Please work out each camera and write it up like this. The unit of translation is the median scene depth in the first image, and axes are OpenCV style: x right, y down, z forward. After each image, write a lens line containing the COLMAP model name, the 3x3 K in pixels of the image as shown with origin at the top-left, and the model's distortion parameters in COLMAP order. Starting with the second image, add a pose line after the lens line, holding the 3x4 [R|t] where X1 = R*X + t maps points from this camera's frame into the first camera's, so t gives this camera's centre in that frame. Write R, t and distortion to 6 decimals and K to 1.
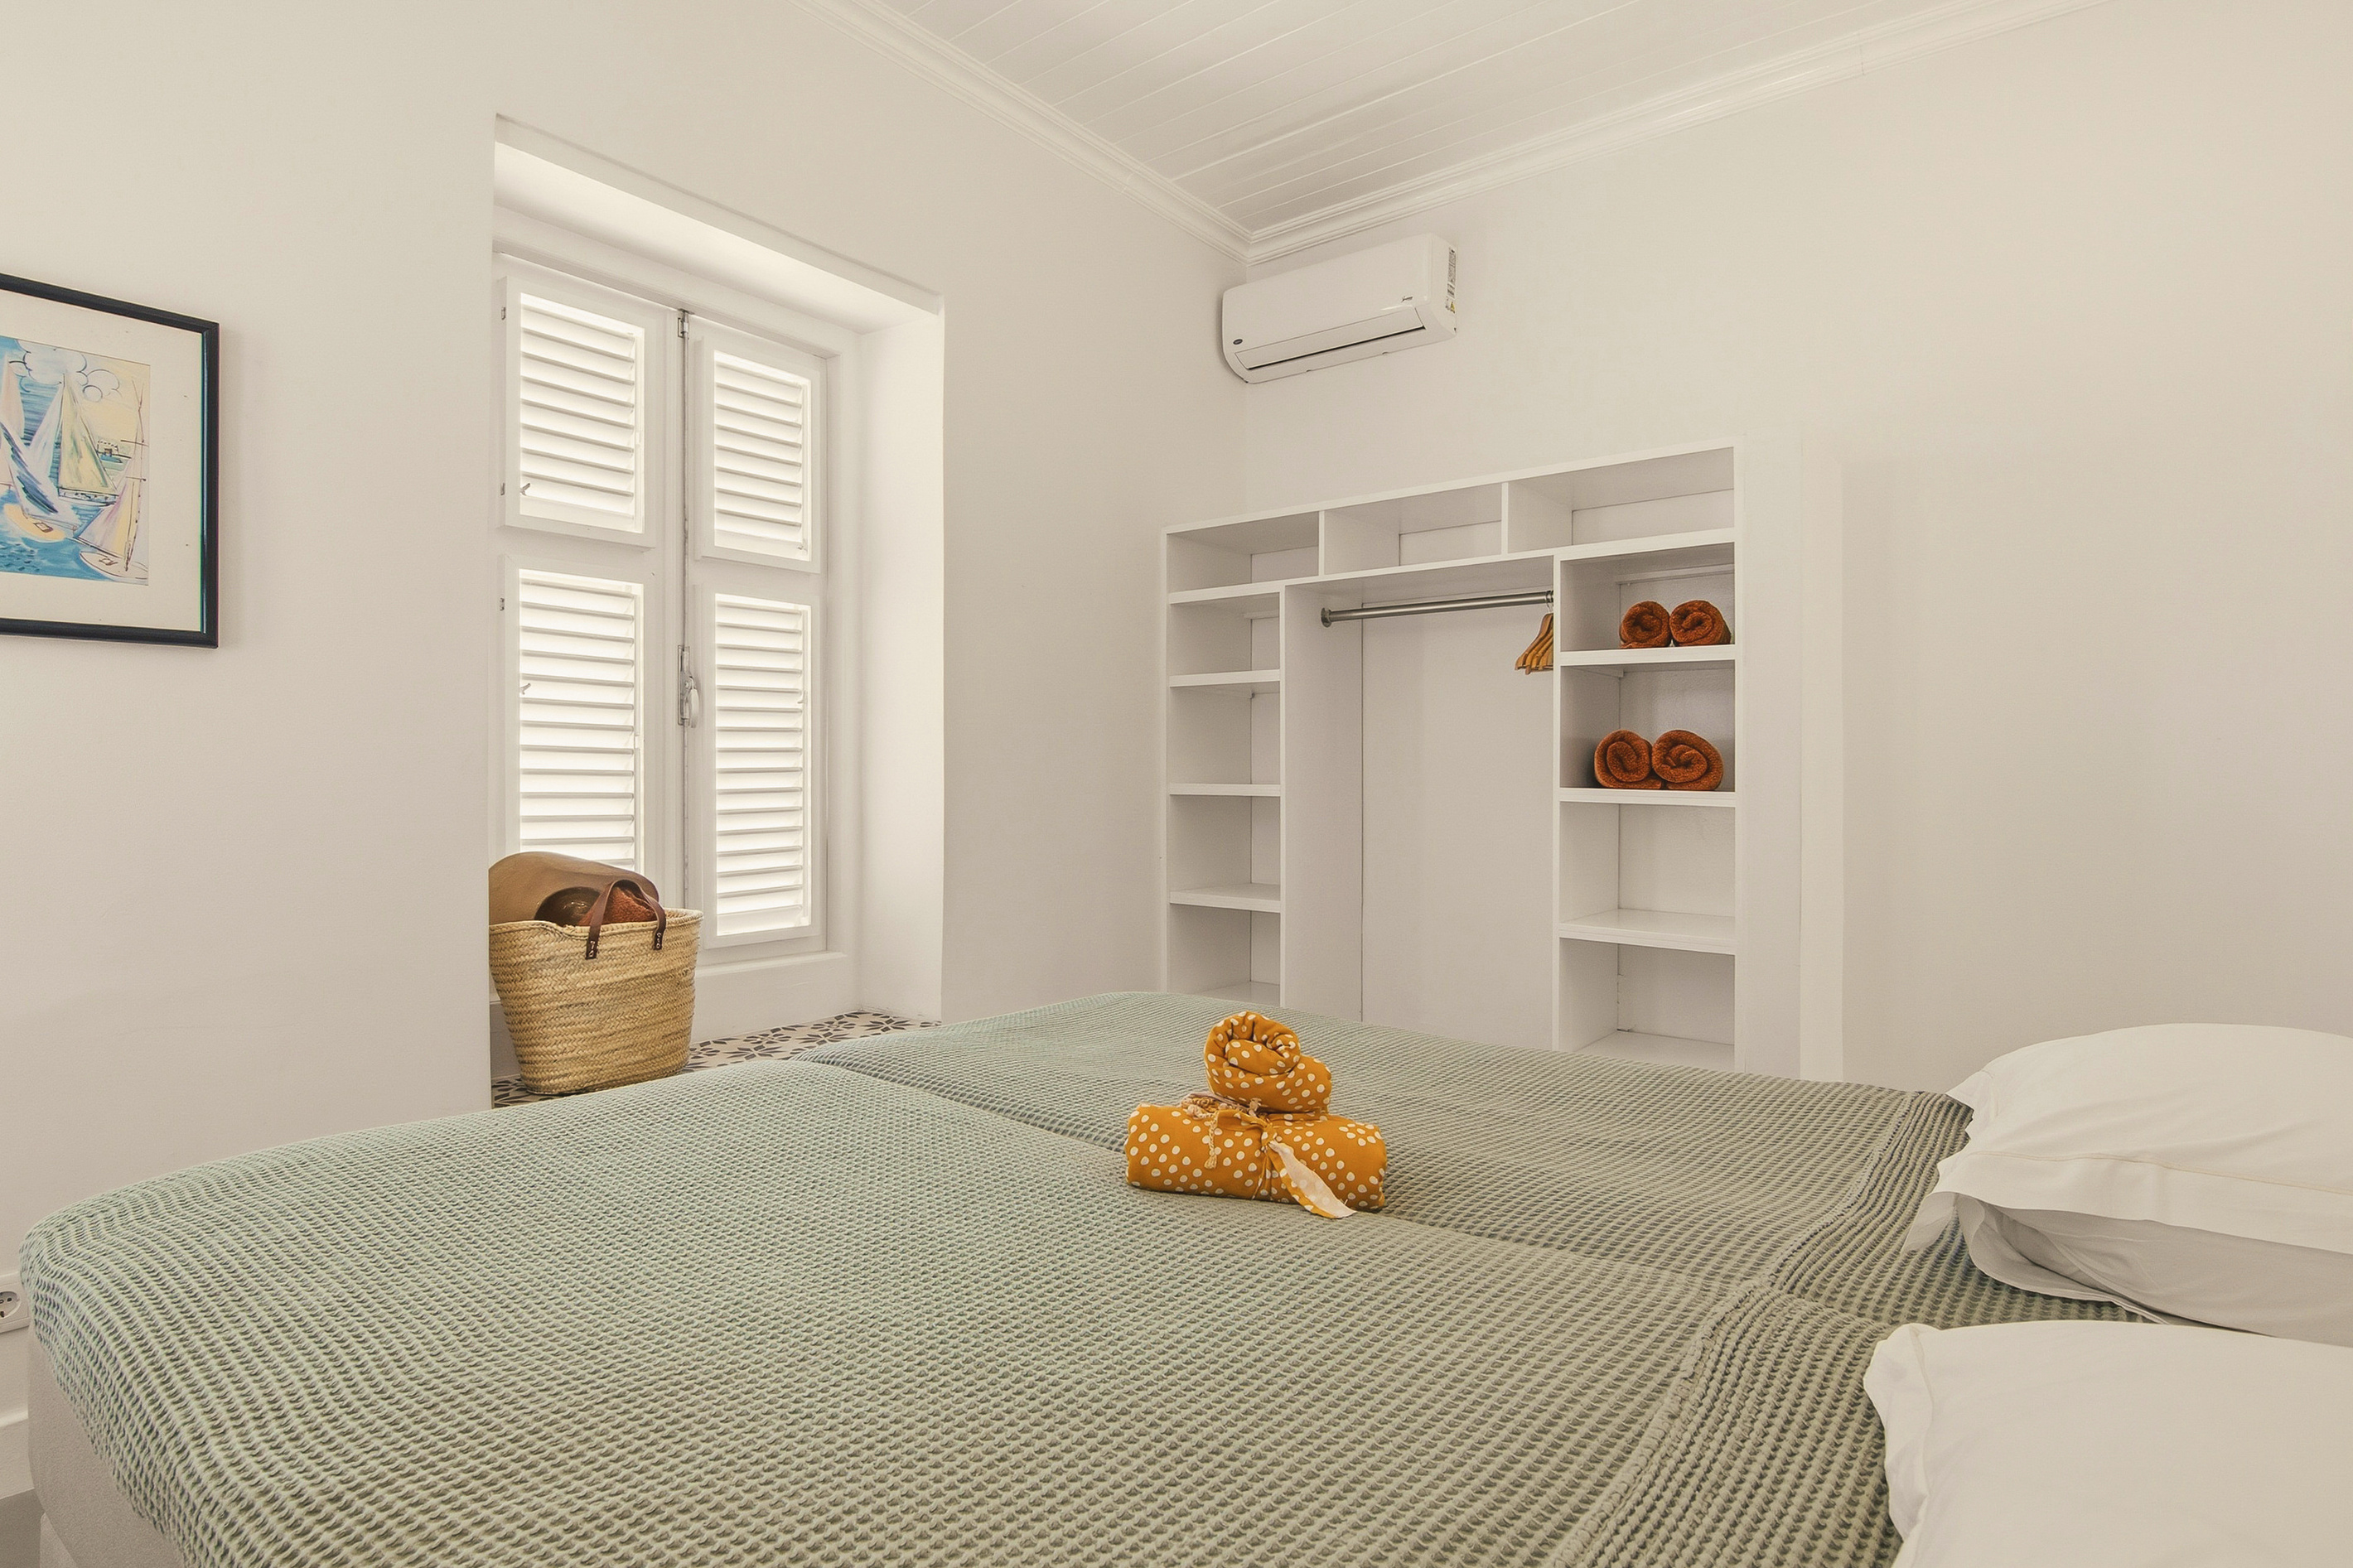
lens RADIAL K [[1214.1, 0, 1176.5], [0, 1214.1, 784.0], [0, 0, 1]] dist [0.000366, -0.000375]
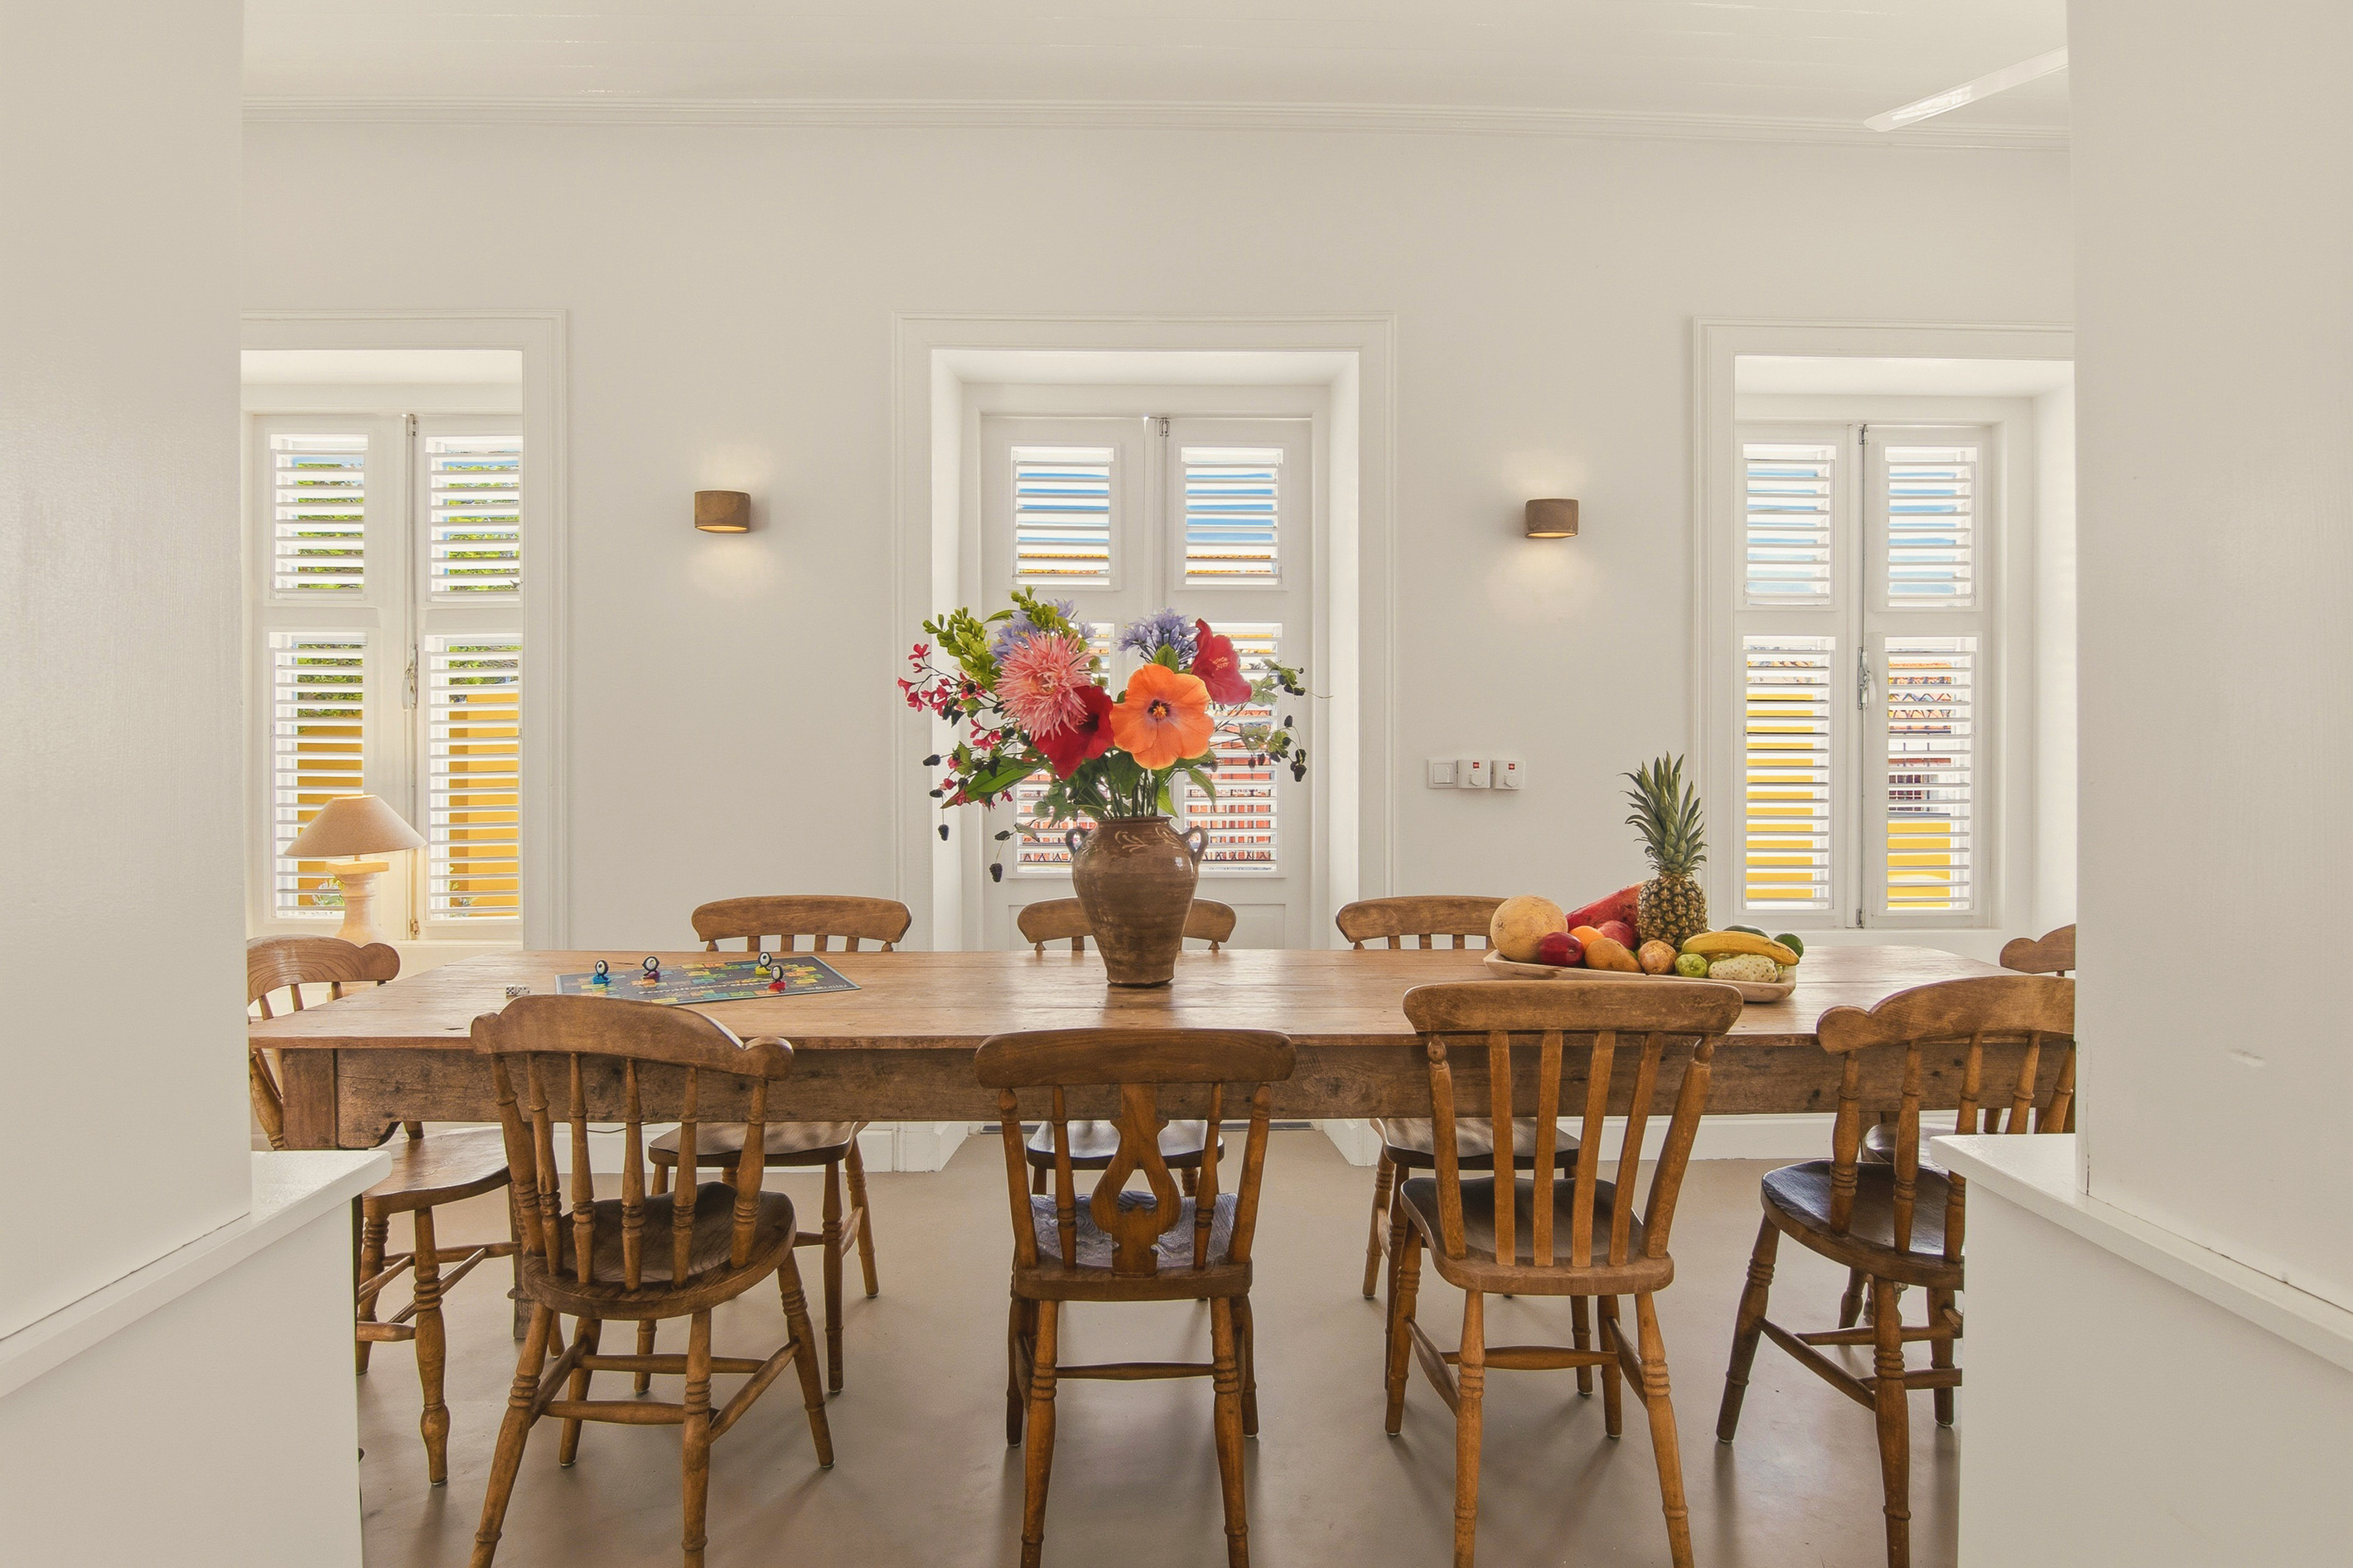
lens RADIAL K [[1214.1, 0, 1176.5], [0, 1214.1, 784.0], [0, 0, 1]] dist [0.000366, -0.000375]
pose [[0.630372, 0.003841, -0.776284, 0.140235], [-0.004945, 0.999987, 0.000933, 0.000759], [0.776277, 0.003250, 0.630383, -0.386028]]
